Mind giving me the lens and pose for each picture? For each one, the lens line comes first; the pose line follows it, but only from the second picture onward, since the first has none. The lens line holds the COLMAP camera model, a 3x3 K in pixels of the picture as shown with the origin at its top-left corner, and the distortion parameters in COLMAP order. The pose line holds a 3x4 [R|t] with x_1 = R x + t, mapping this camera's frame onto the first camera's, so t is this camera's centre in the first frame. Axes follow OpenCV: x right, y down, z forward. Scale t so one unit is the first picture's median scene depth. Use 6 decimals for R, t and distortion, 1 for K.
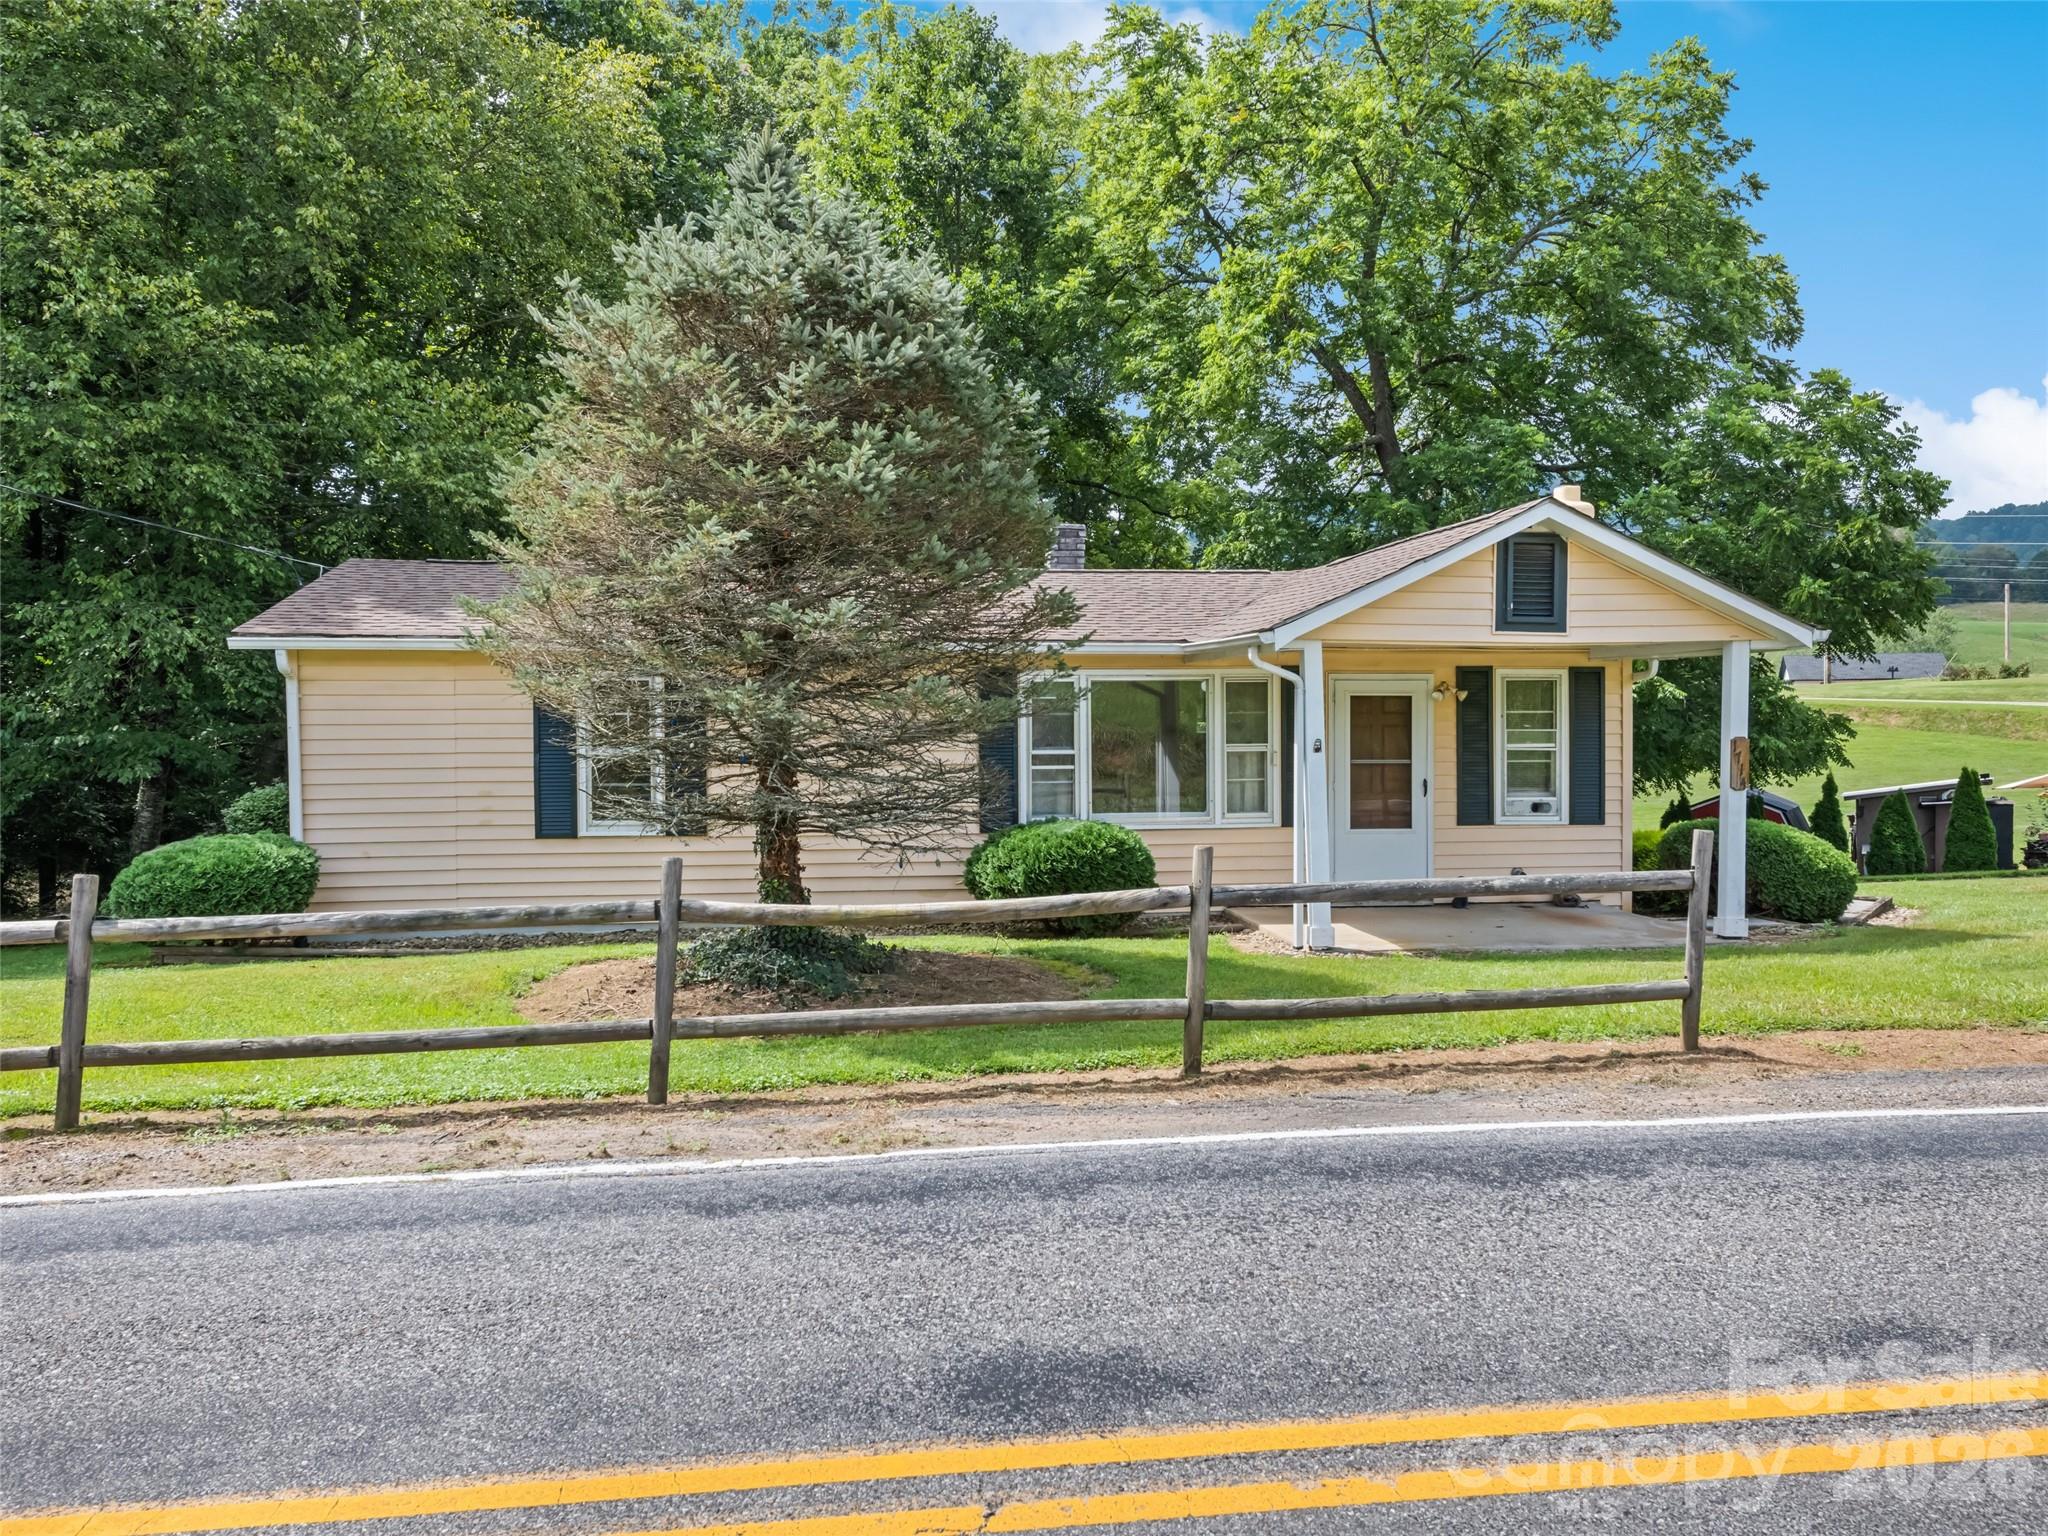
lens RADIAL K [[1355.1, 0, 1024.0], [0, 1355.1, 768.0], [0, 0, 1]] dist [-0.004672, -0.000058]
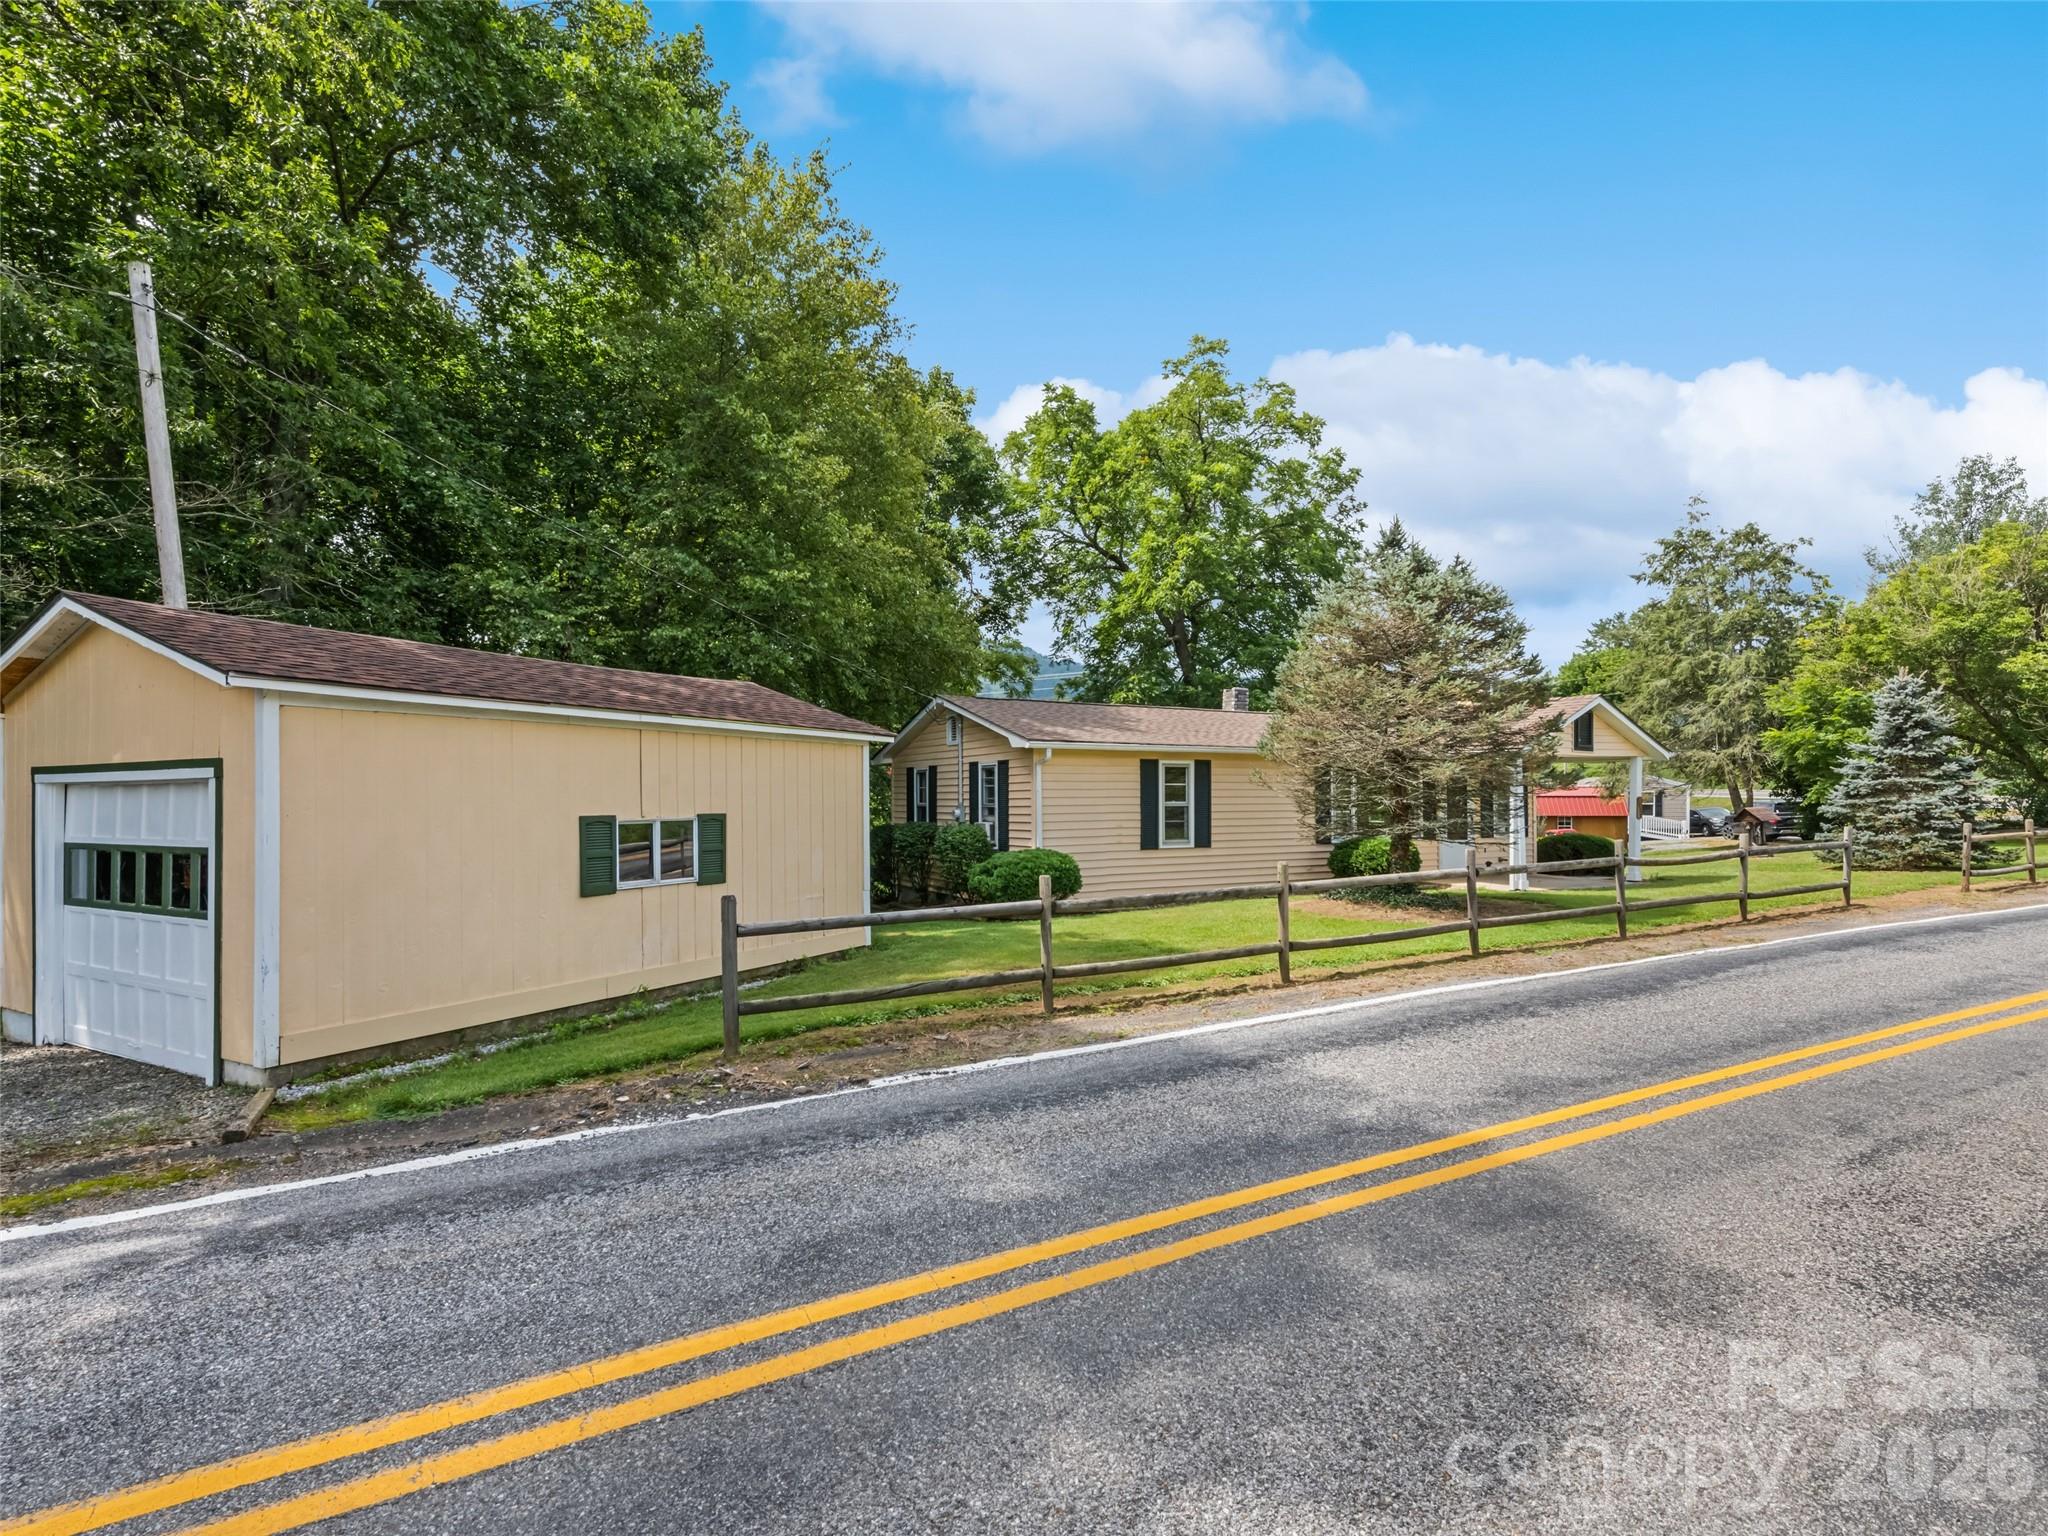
lens RADIAL K [[921.7, 0, 1024.0], [0, 921.7, 768.0], [0, 0, 1]] dist [0.001278, -0.000749]
pose [[0.927993, 0.020050, 0.372058, -0.477263], [0.005856, 0.997643, -0.068368, 0.012949], [-0.372552, 0.065624, 0.925688, -0.041803]]
